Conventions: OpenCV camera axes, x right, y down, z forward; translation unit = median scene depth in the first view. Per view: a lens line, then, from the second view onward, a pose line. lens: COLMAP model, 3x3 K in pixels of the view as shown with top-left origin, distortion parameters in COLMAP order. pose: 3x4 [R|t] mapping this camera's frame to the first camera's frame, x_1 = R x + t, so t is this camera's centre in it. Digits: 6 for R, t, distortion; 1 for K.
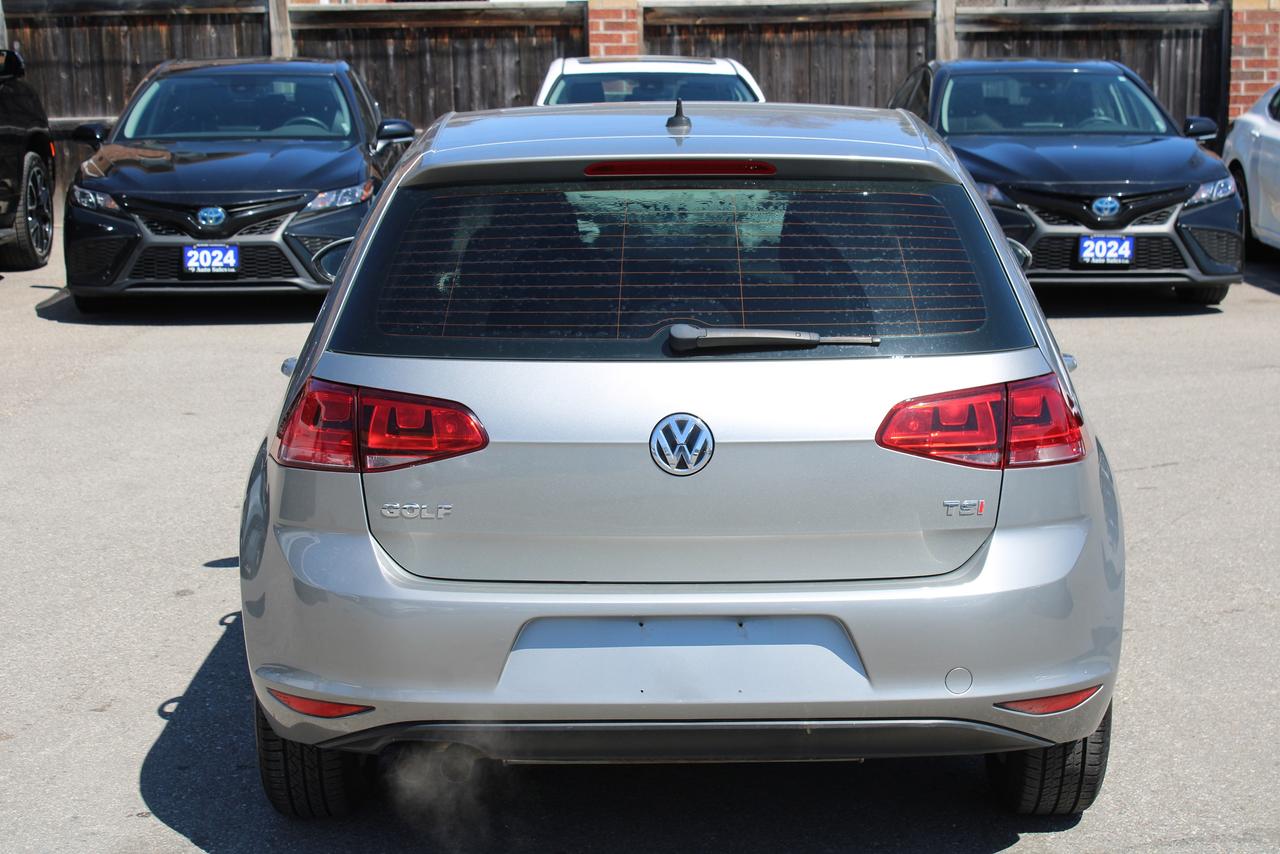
lens RADIAL K [[2450.8, 0, 640.0], [0, 2450.8, 427.0], [0, 0, 1]] dist [0.162672, -0.165173]
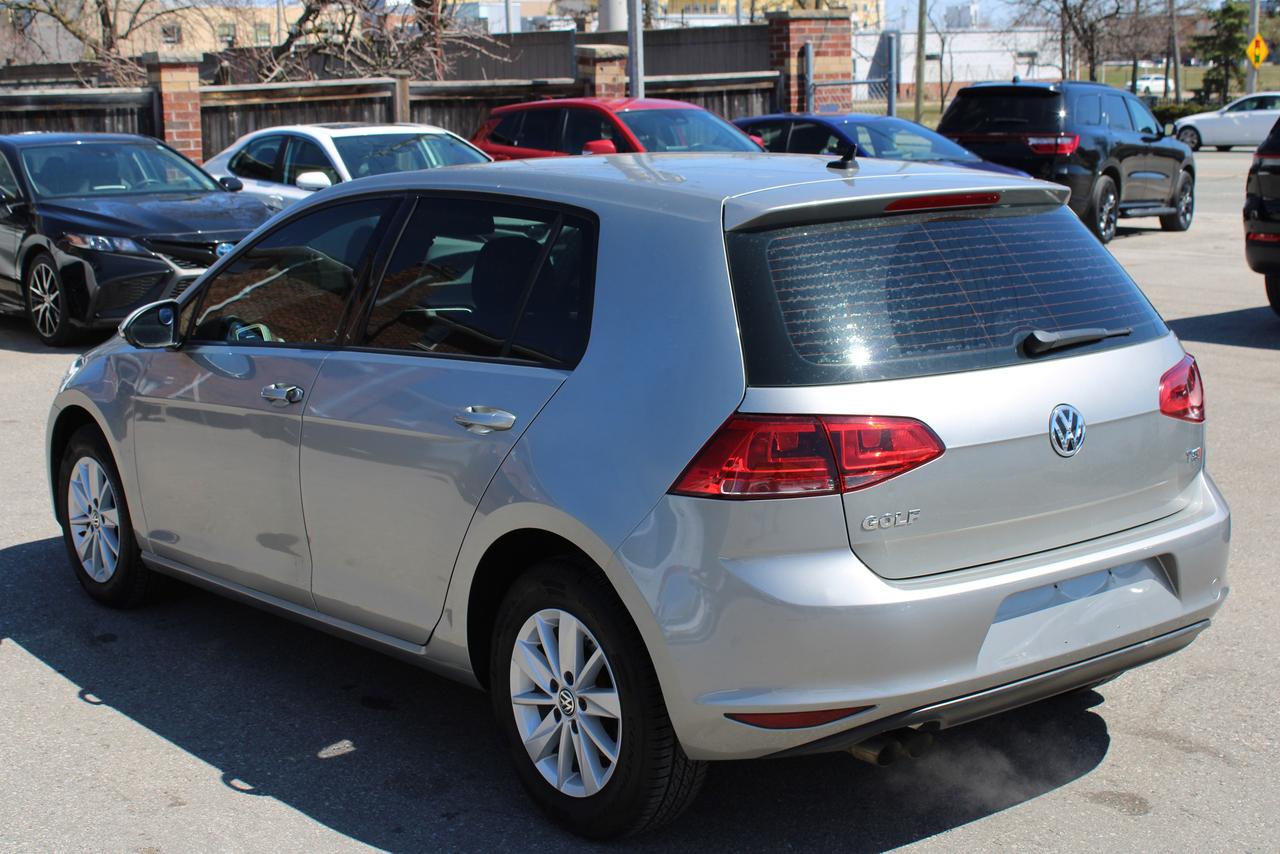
lens RADIAL K [[1940.4, 0, 640.0], [0, 1940.4, 427.0], [0, 0, 1]] dist [0.013185, -0.041944]
pose [[0.798131, -0.119751, 0.590464, -0.162270], [0.118943, 0.992078, 0.040426, -0.013155], [-0.590627, 0.037966, 0.806051, 0.085036]]
